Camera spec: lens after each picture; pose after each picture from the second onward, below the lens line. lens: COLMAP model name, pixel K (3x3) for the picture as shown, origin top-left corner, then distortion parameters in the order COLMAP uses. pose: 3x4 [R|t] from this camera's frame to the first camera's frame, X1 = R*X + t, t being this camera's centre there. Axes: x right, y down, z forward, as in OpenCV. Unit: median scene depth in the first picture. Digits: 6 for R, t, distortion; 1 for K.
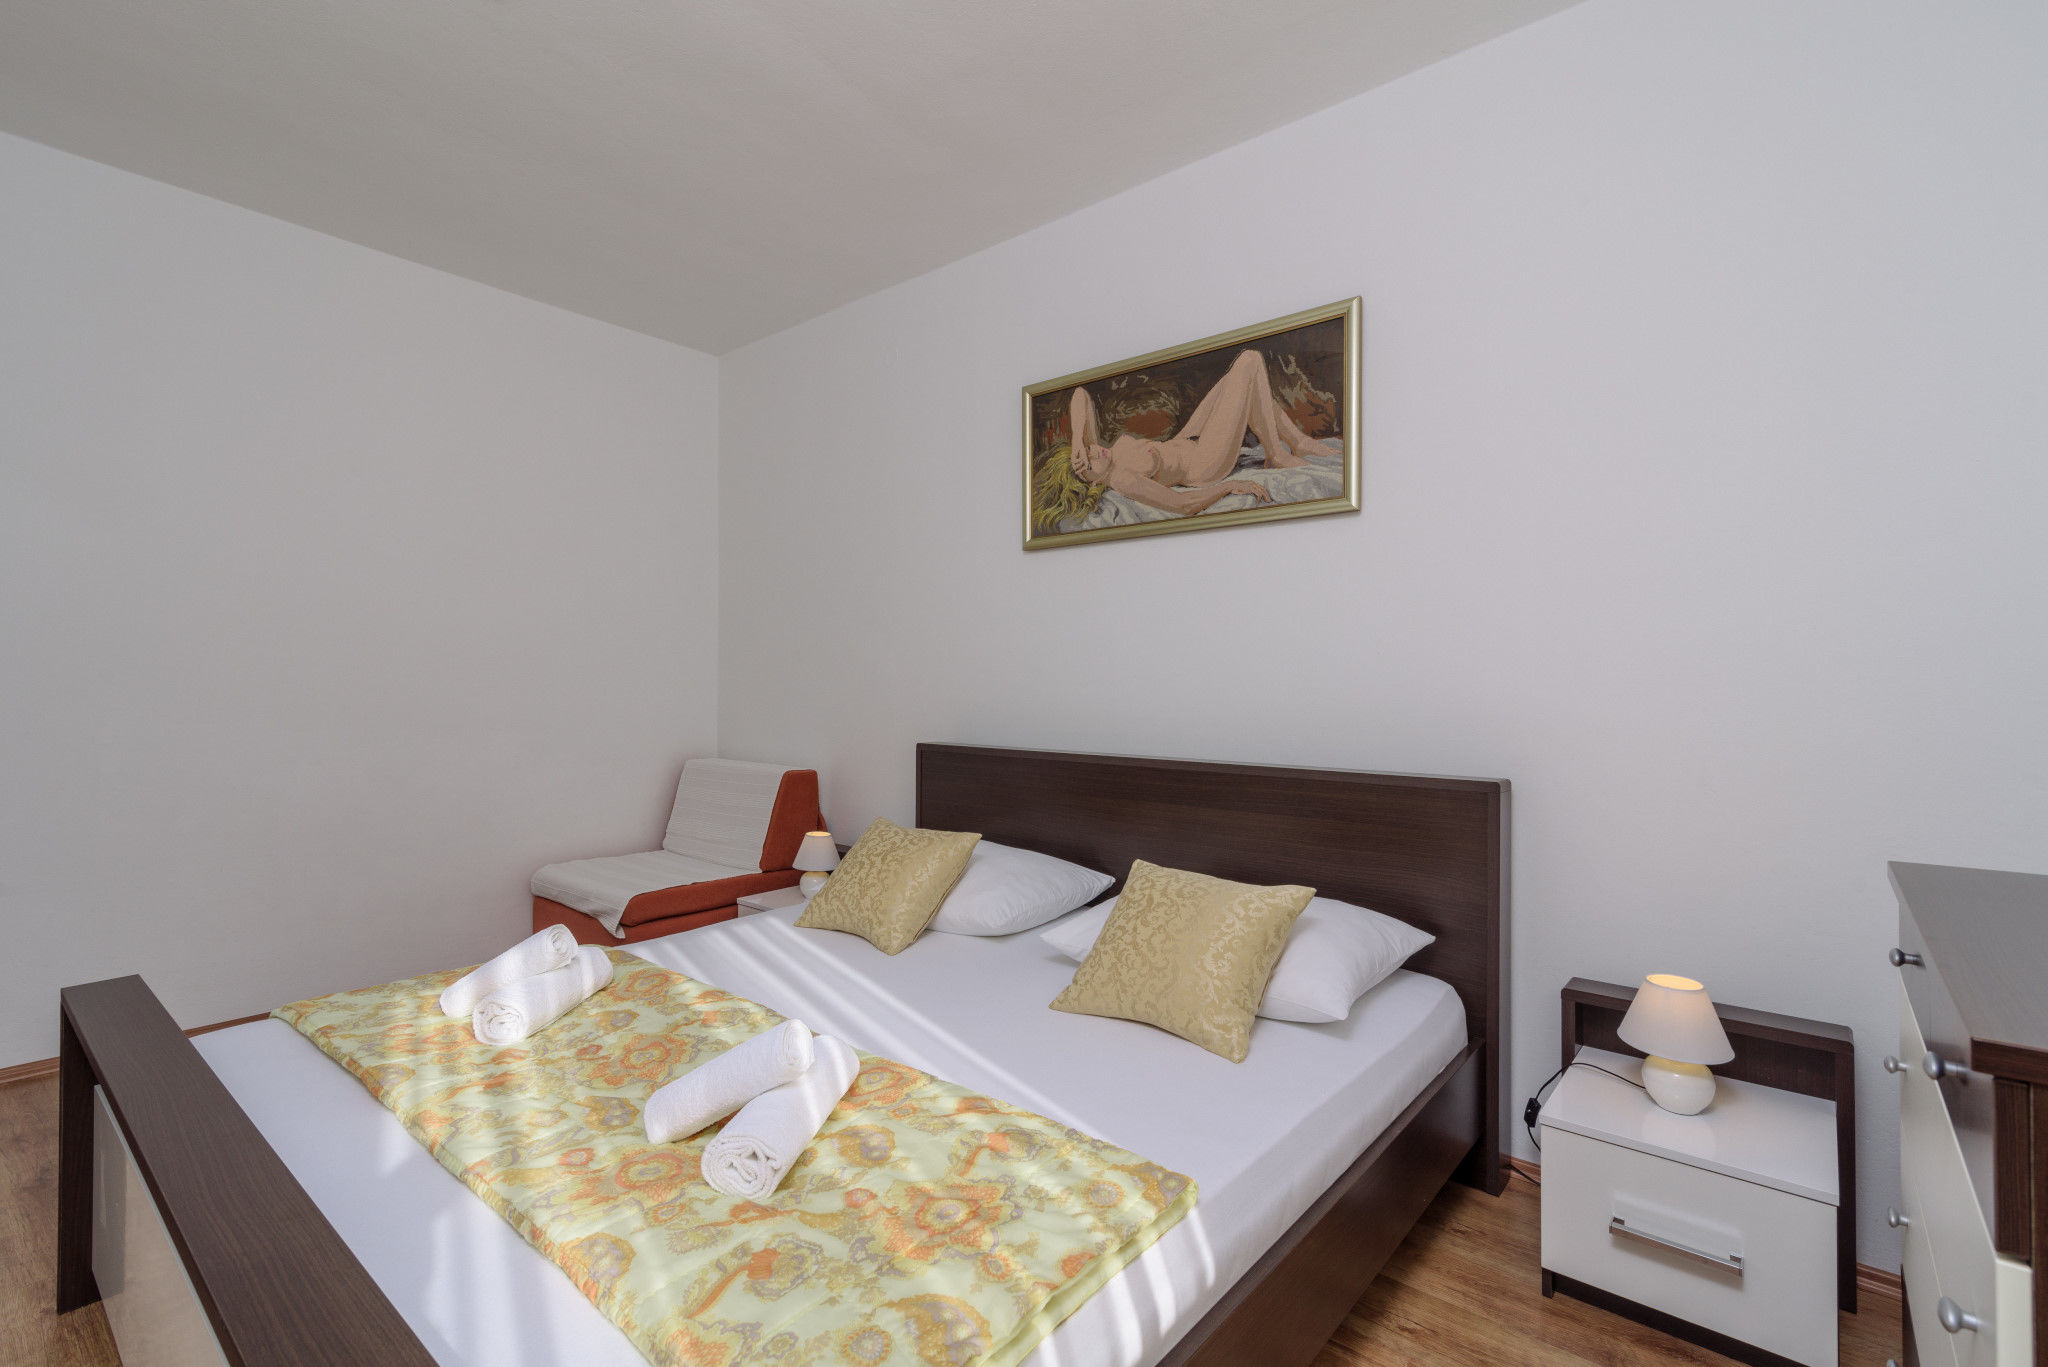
lens RADIAL K [[950.5, 0, 1028.4], [0, 950.5, 674.5], [0, 0, 1]] dist [-0.017614, -0.000336]
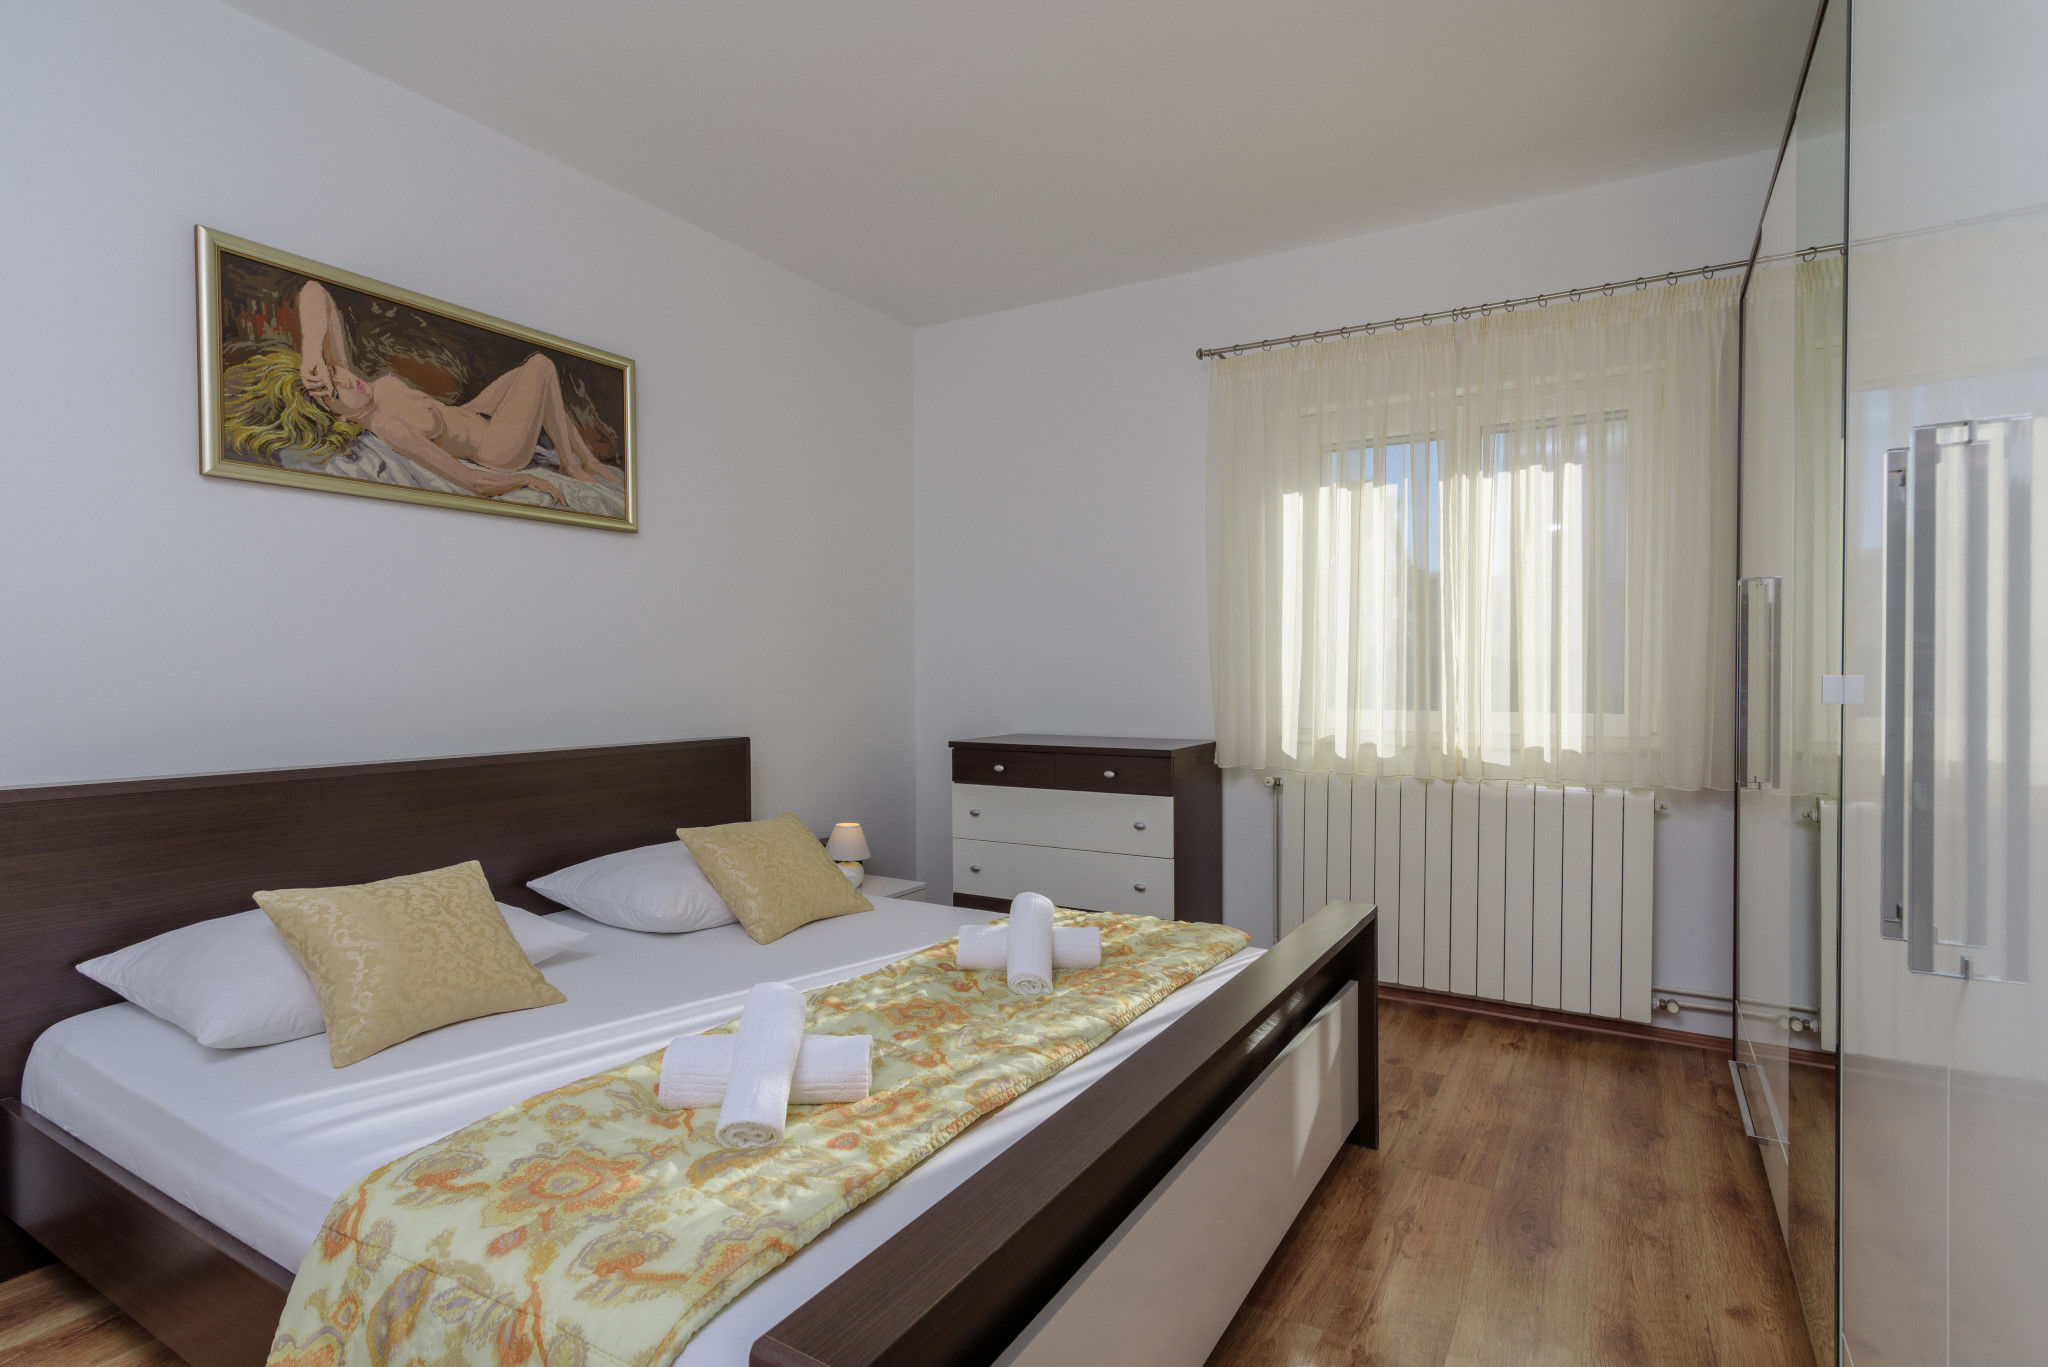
lens RADIAL K [[987.6, 0, 1023.3], [0, 987.6, 680.1], [0, 0, 1]] dist [-0.001391, -0.000491]
pose [[-0.186722, -0.018079, 0.982246, -0.894805], [-0.009647, 0.999816, 0.016568, -0.004203], [-0.982365, -0.006382, -0.186863, 0.638404]]
